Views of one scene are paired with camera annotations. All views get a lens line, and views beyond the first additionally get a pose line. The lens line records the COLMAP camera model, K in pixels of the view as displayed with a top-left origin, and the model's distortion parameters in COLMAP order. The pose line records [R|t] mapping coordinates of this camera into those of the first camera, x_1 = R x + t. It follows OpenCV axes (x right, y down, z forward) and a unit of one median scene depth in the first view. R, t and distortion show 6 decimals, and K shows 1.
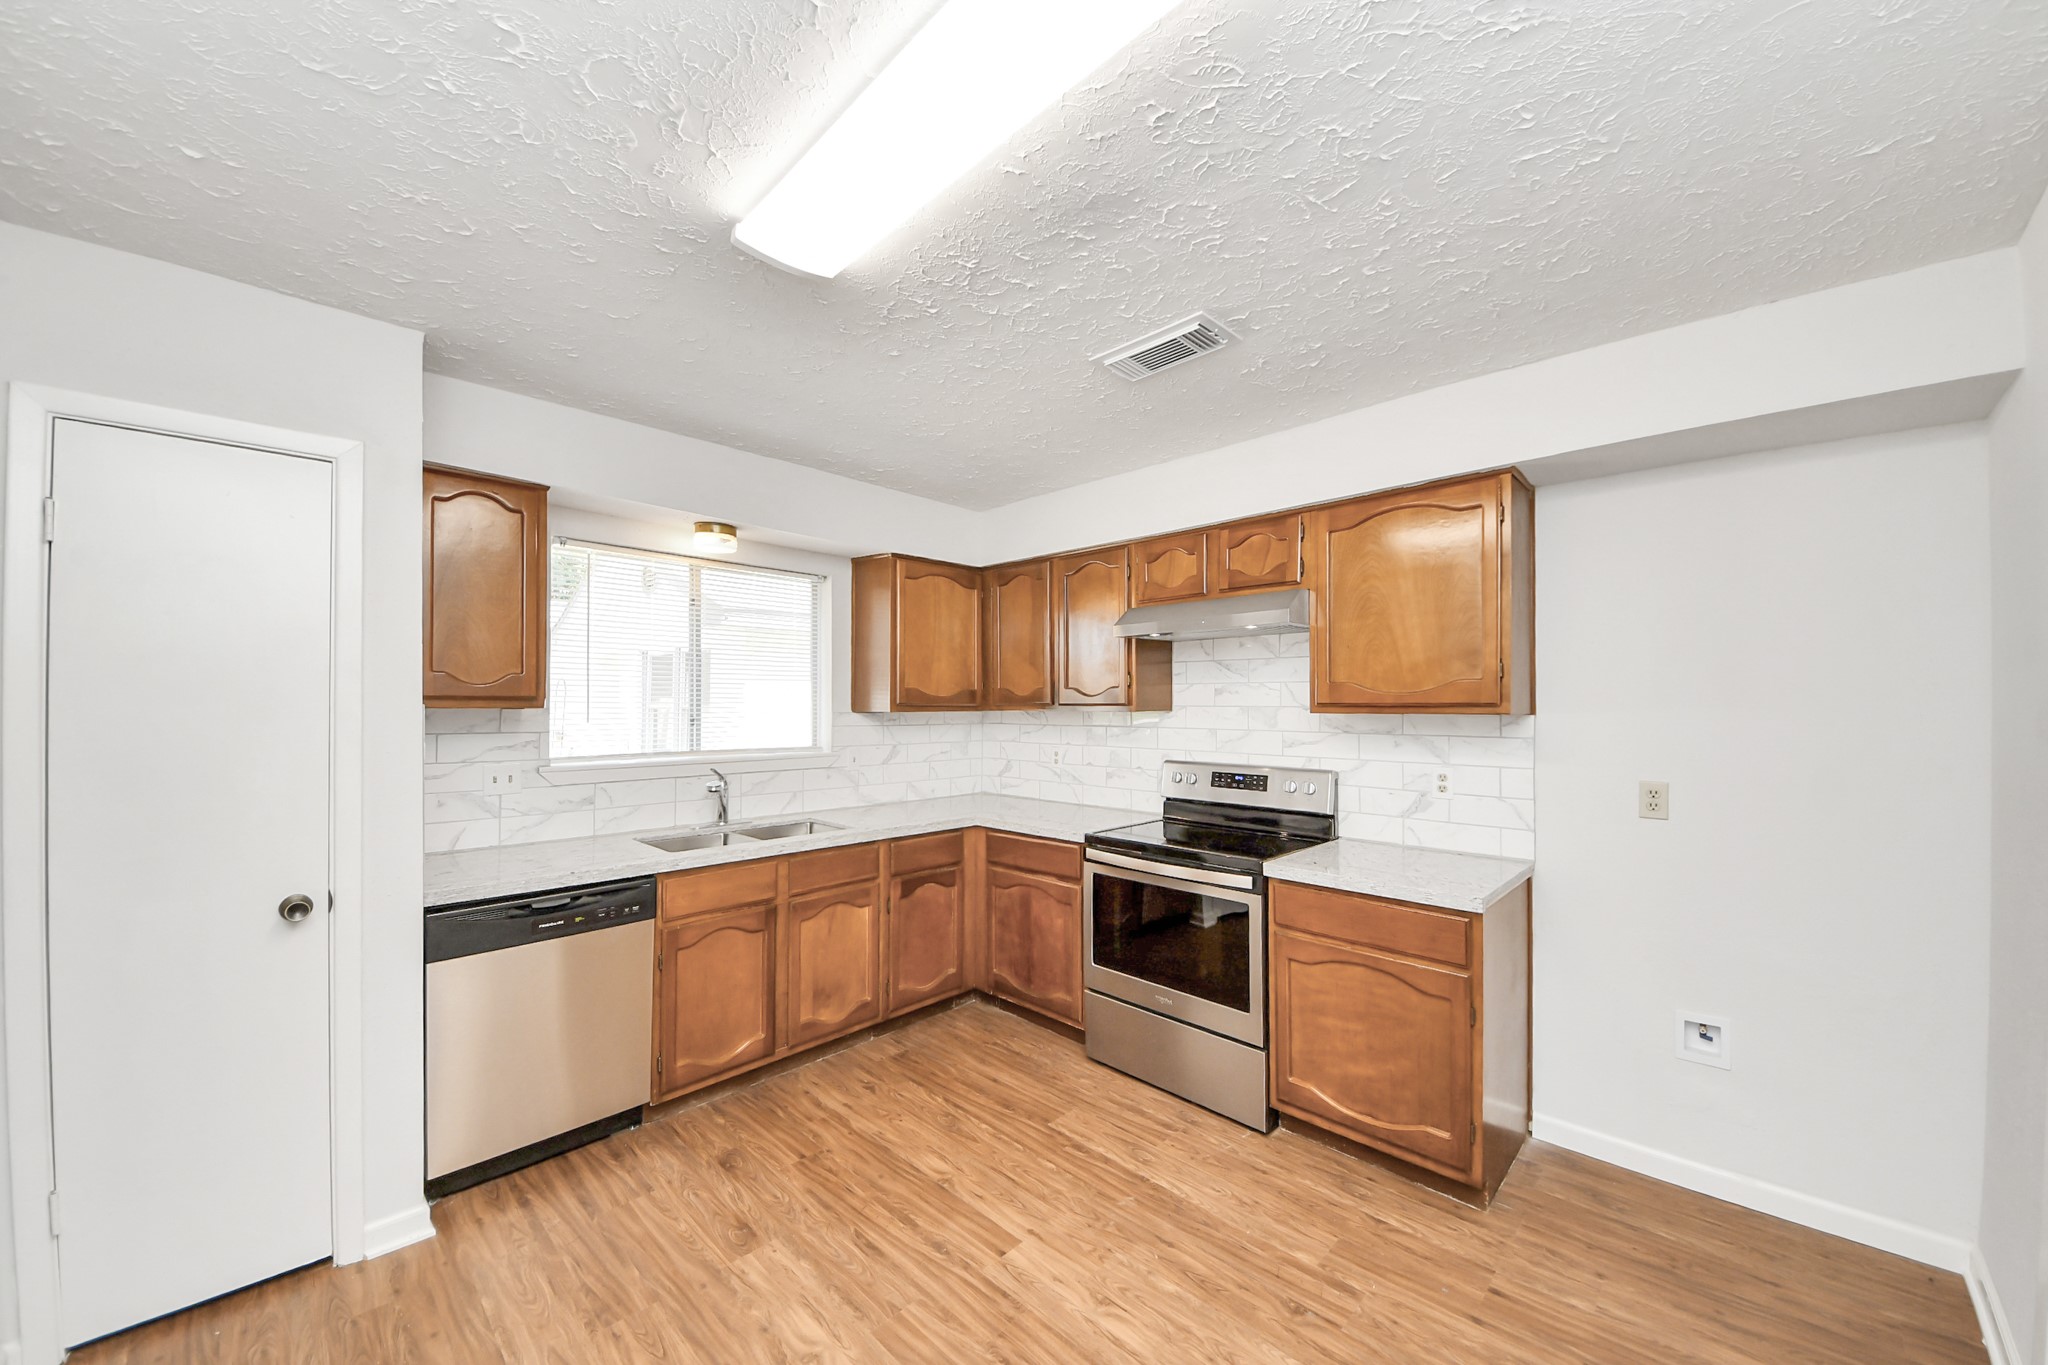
lens RADIAL K [[749.6, 0, 995.7], [0, 749.6, 680.2], [0, 0, 1]] dist [0.020150, -0.008266]
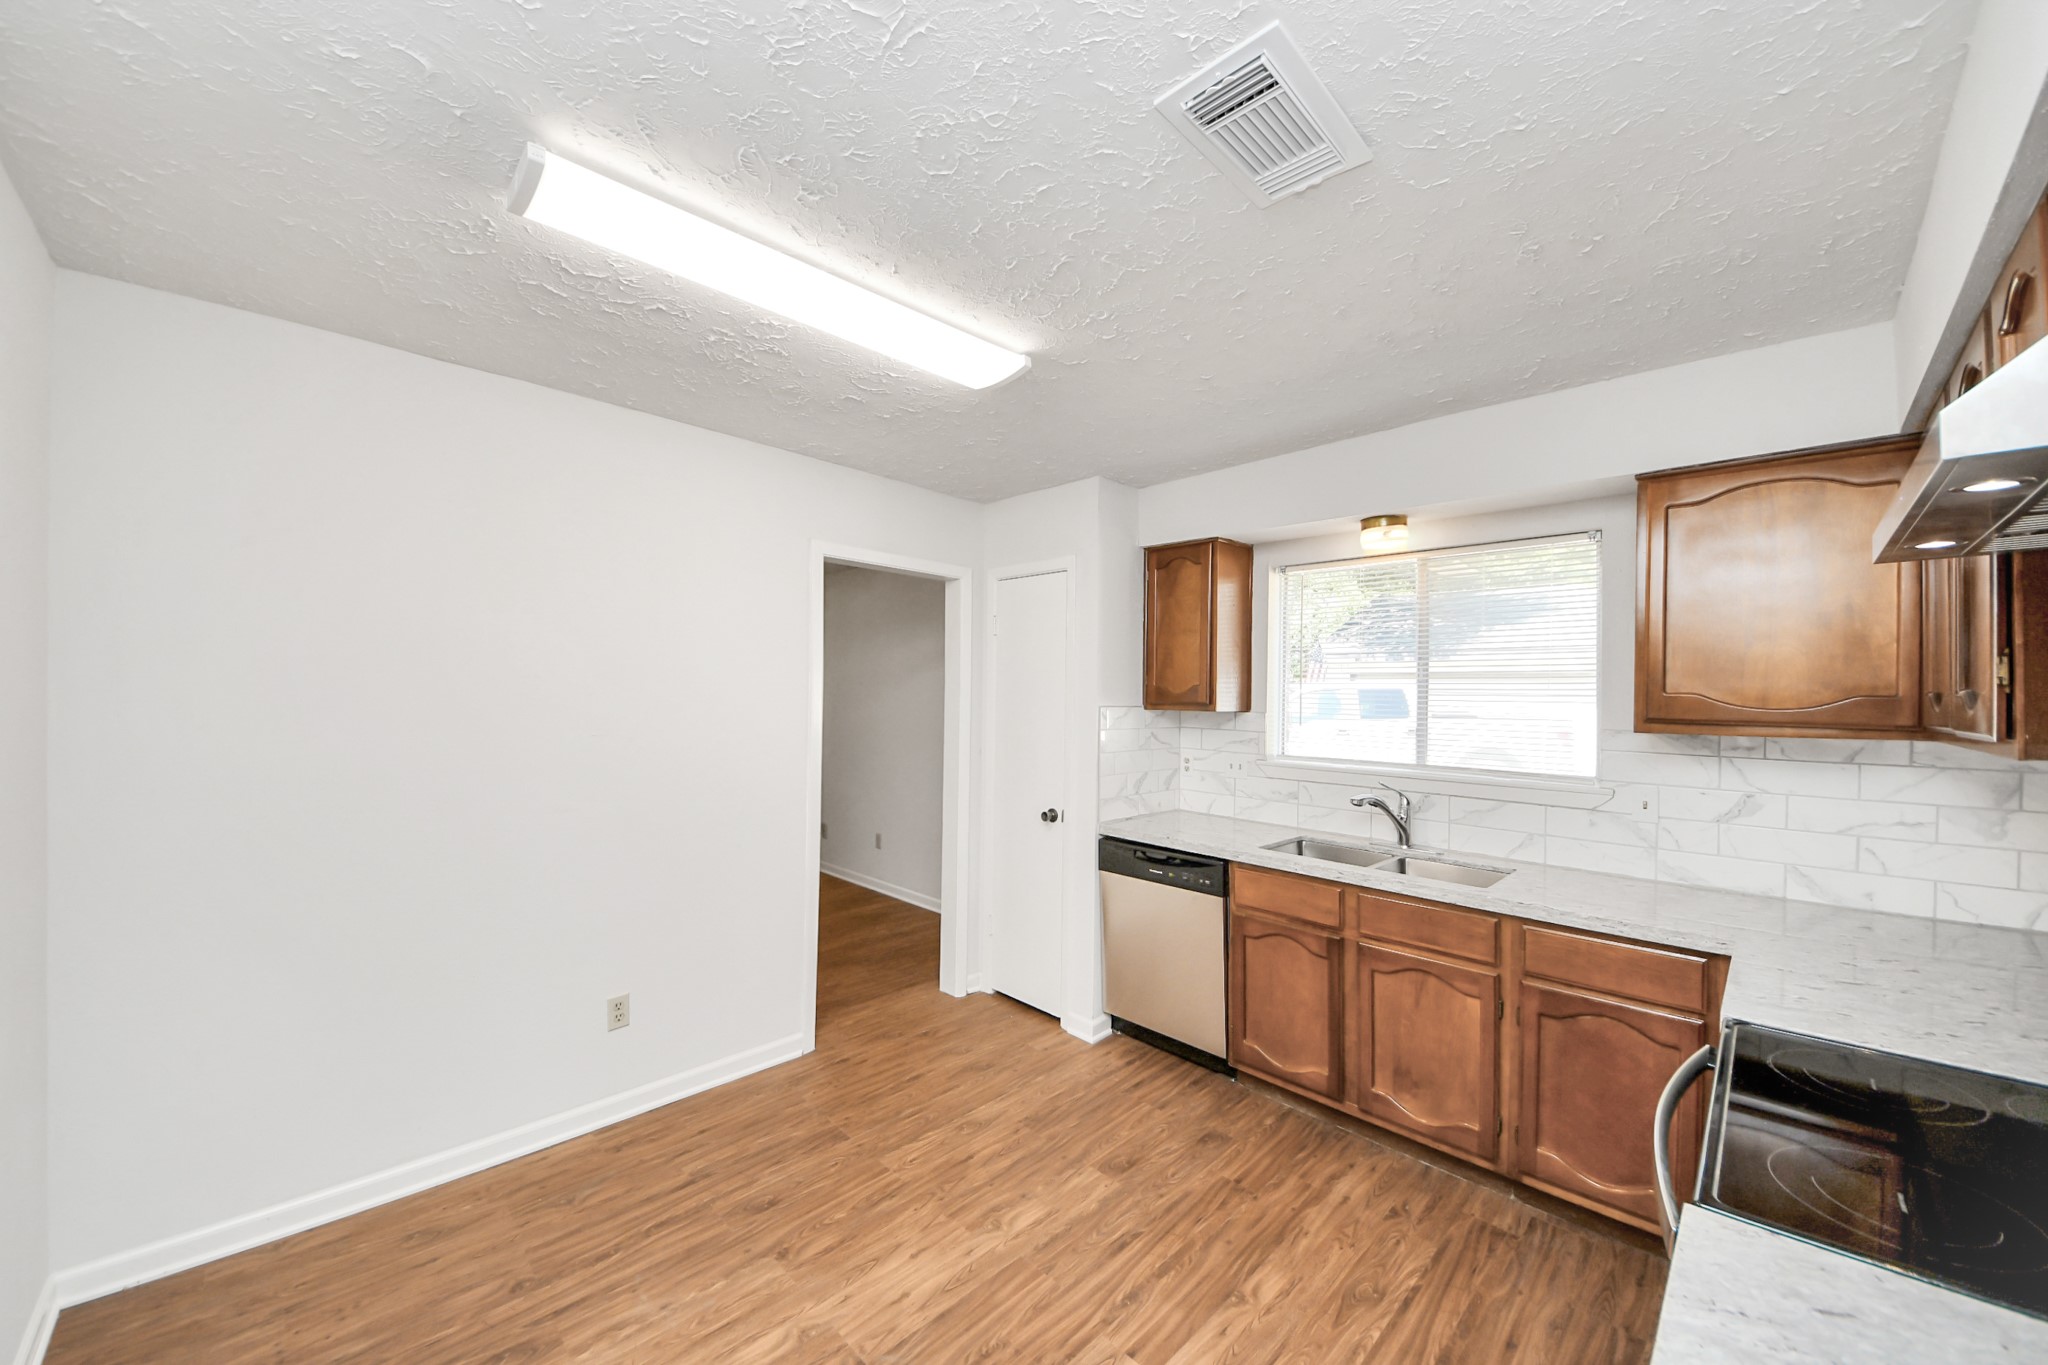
lens RADIAL K [[749.6, 0, 997.9], [0, 749.6, 669.4], [0, 0, 1]] dist [0.020150, -0.008266]
pose [[0.006372, -0.028863, -0.999563, 0.636211], [0.020128, 0.999385, -0.028730, -0.004442], [0.999777, -0.019937, 0.006949, 0.605643]]
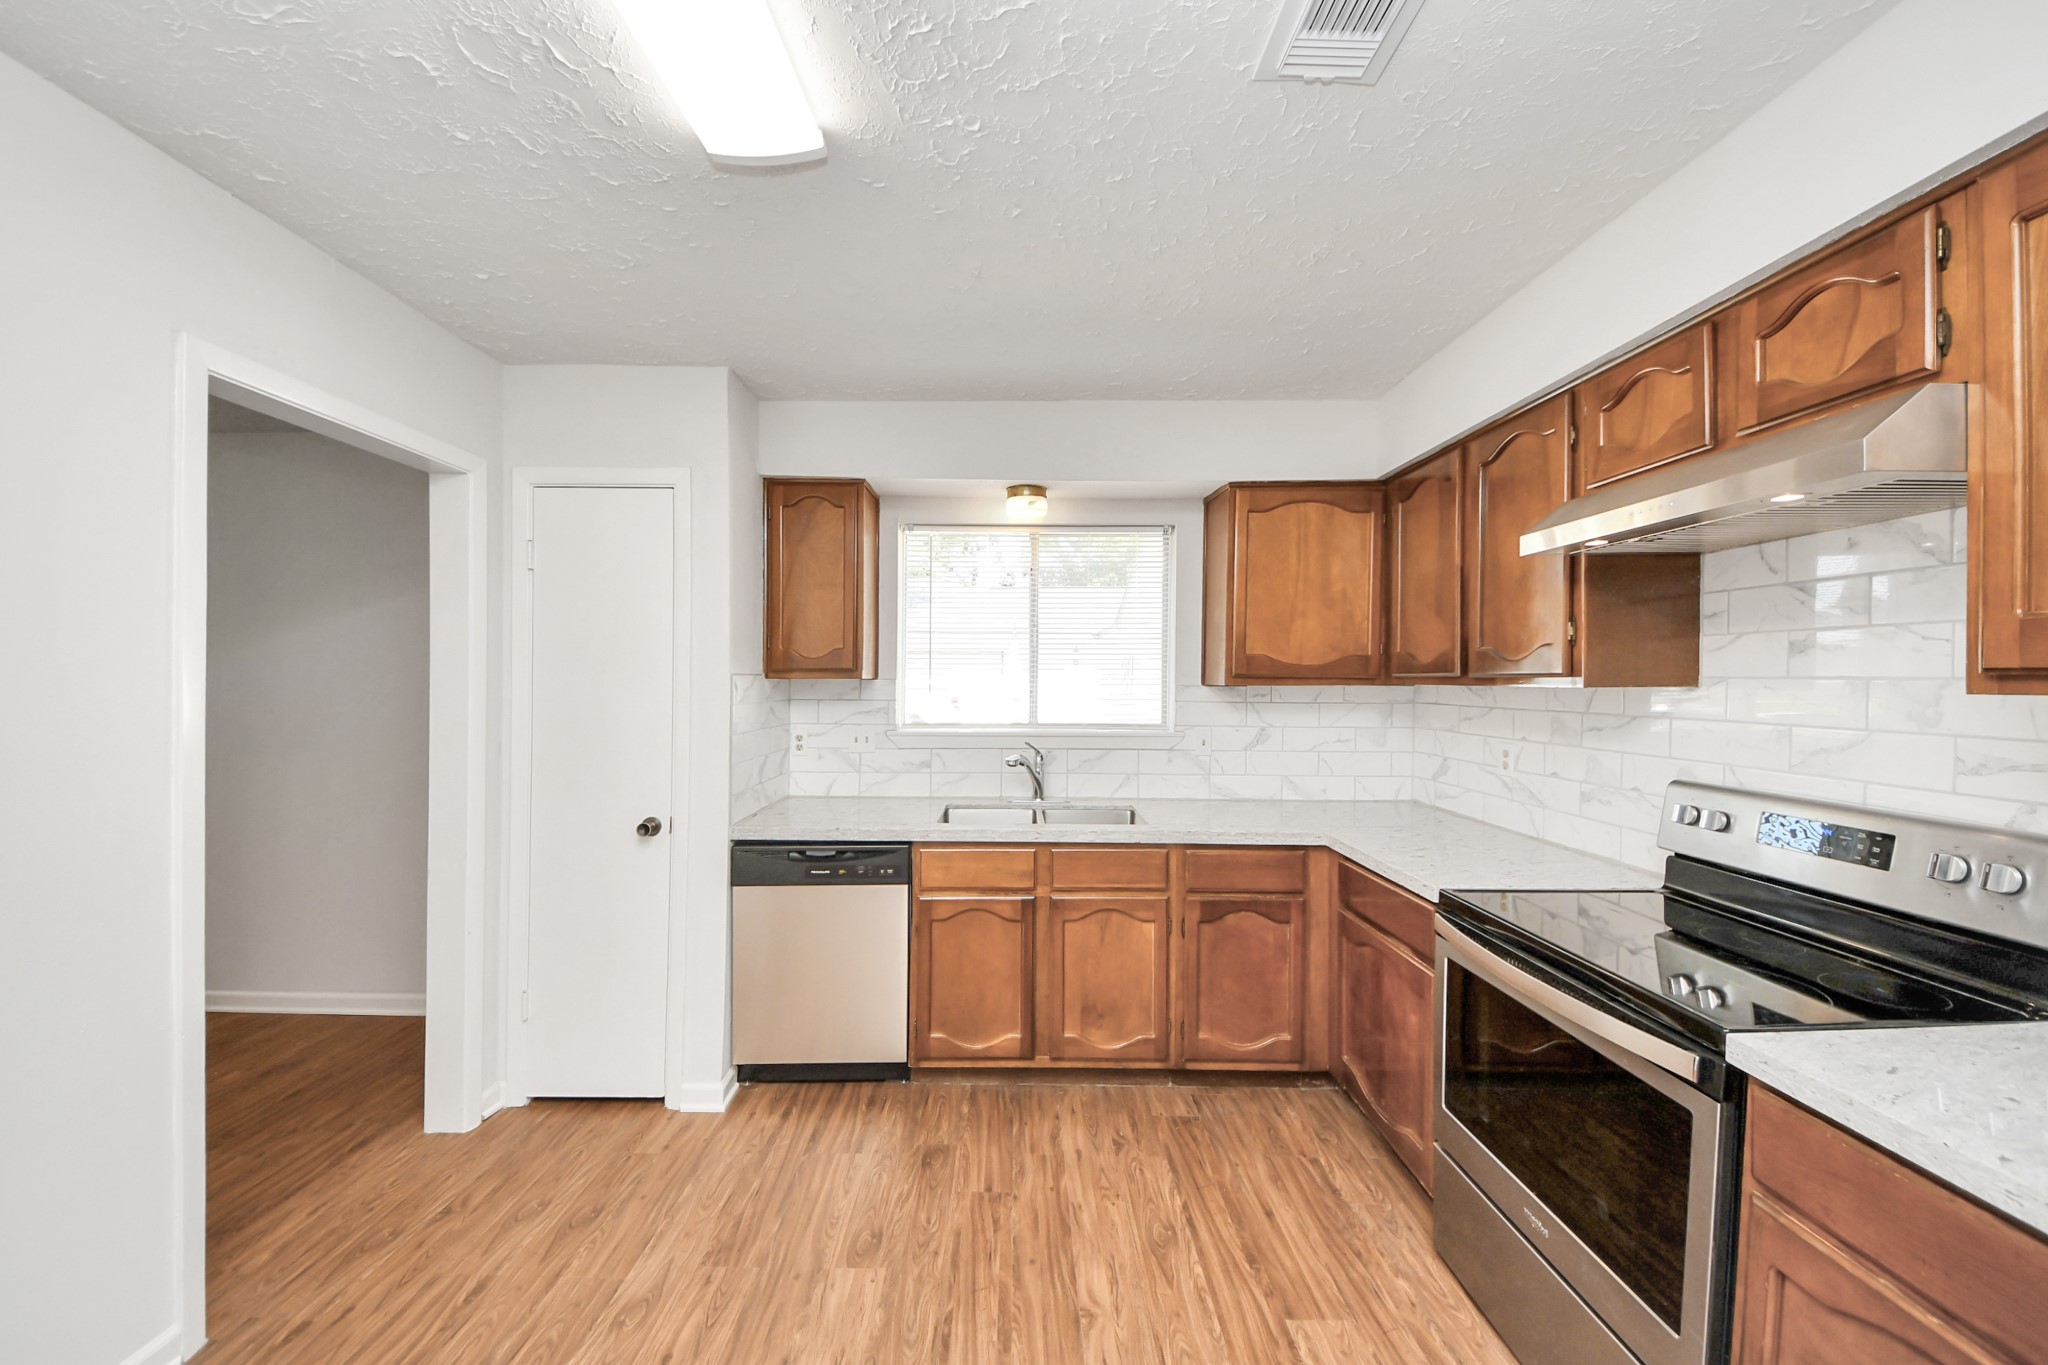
lens RADIAL K [[749.6, 0, 1012.2], [0, 749.6, 673.5], [0, 0, 1]] dist [0.020150, -0.008266]
pose [[0.717362, -0.003329, -0.696693, 0.326112], [0.018888, 0.999714, 0.014671, 0.017708], [0.696444, -0.023684, 0.717220, 0.351562]]
